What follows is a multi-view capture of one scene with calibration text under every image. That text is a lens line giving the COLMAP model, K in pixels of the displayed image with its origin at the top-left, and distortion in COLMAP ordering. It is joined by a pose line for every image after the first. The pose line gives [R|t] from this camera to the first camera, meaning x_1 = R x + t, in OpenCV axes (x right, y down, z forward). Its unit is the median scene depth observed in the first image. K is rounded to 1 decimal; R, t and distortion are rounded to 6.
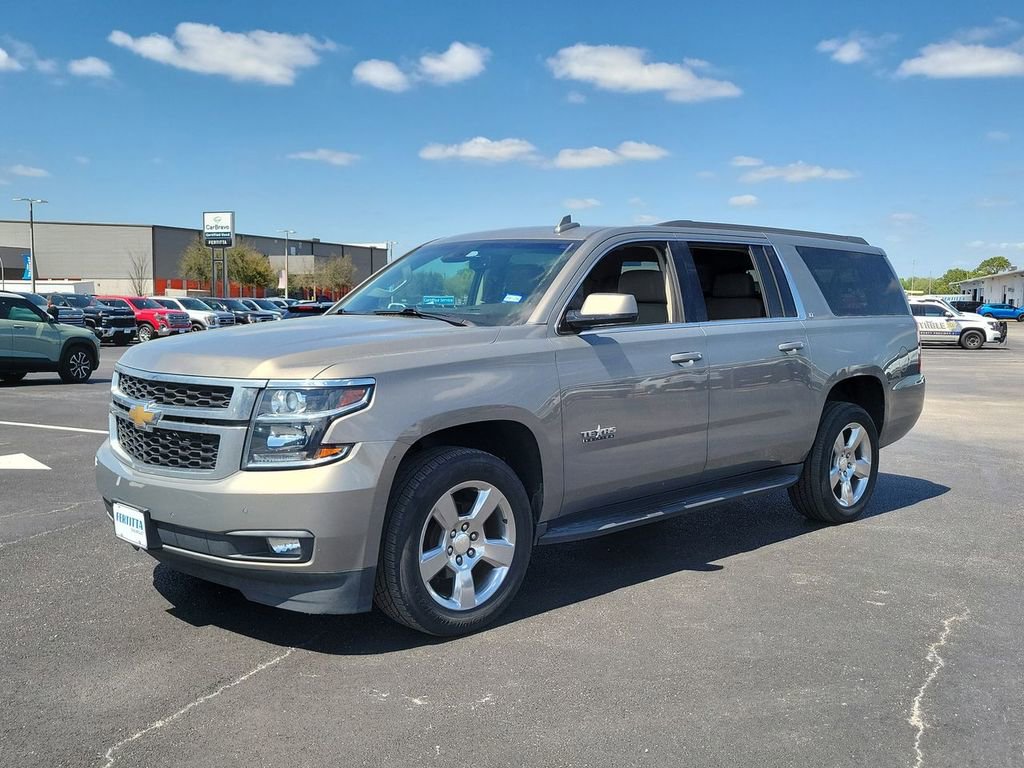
lens RADIAL K [[1014.9, 0, 499.3], [0, 1014.9, 389.8], [0, 0, 1]] dist [0.045587, 0.012043]
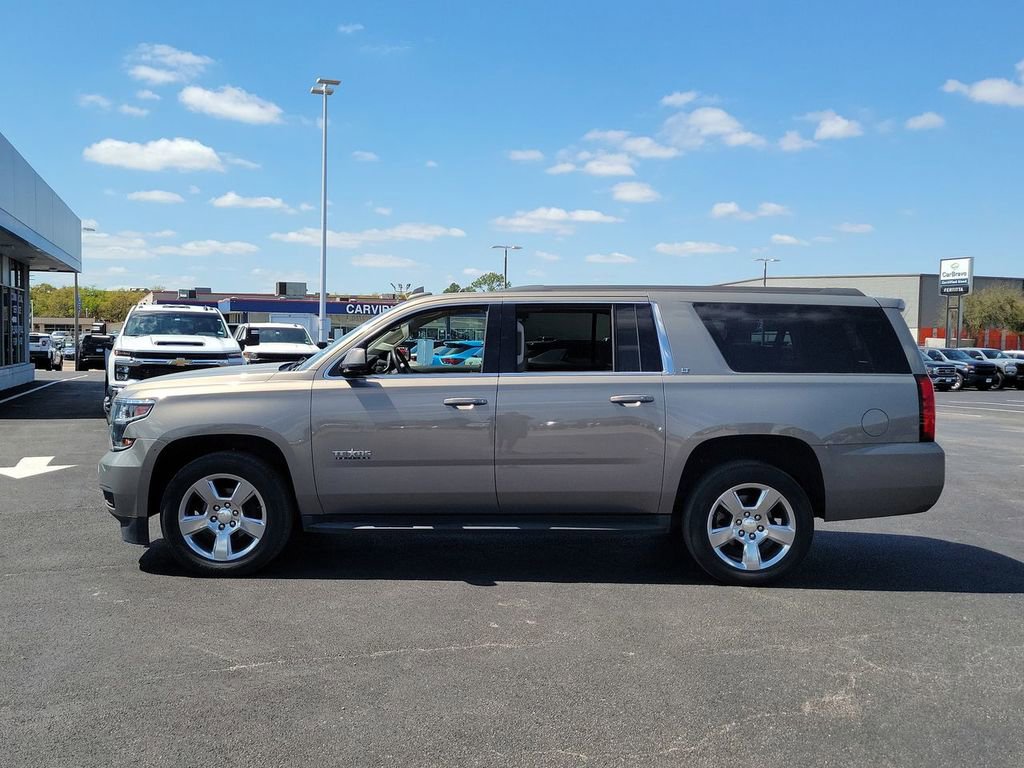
lens RADIAL K [[1014.9, 0, 499.3], [0, 1014.9, 389.8], [0, 0, 1]] dist [0.045587, 0.012043]
pose [[0.704768, 0.035170, -0.708566, 0.846152], [-0.068560, 0.997472, -0.018683, -0.021083], [0.706117, 0.061746, 0.705398, 0.145692]]
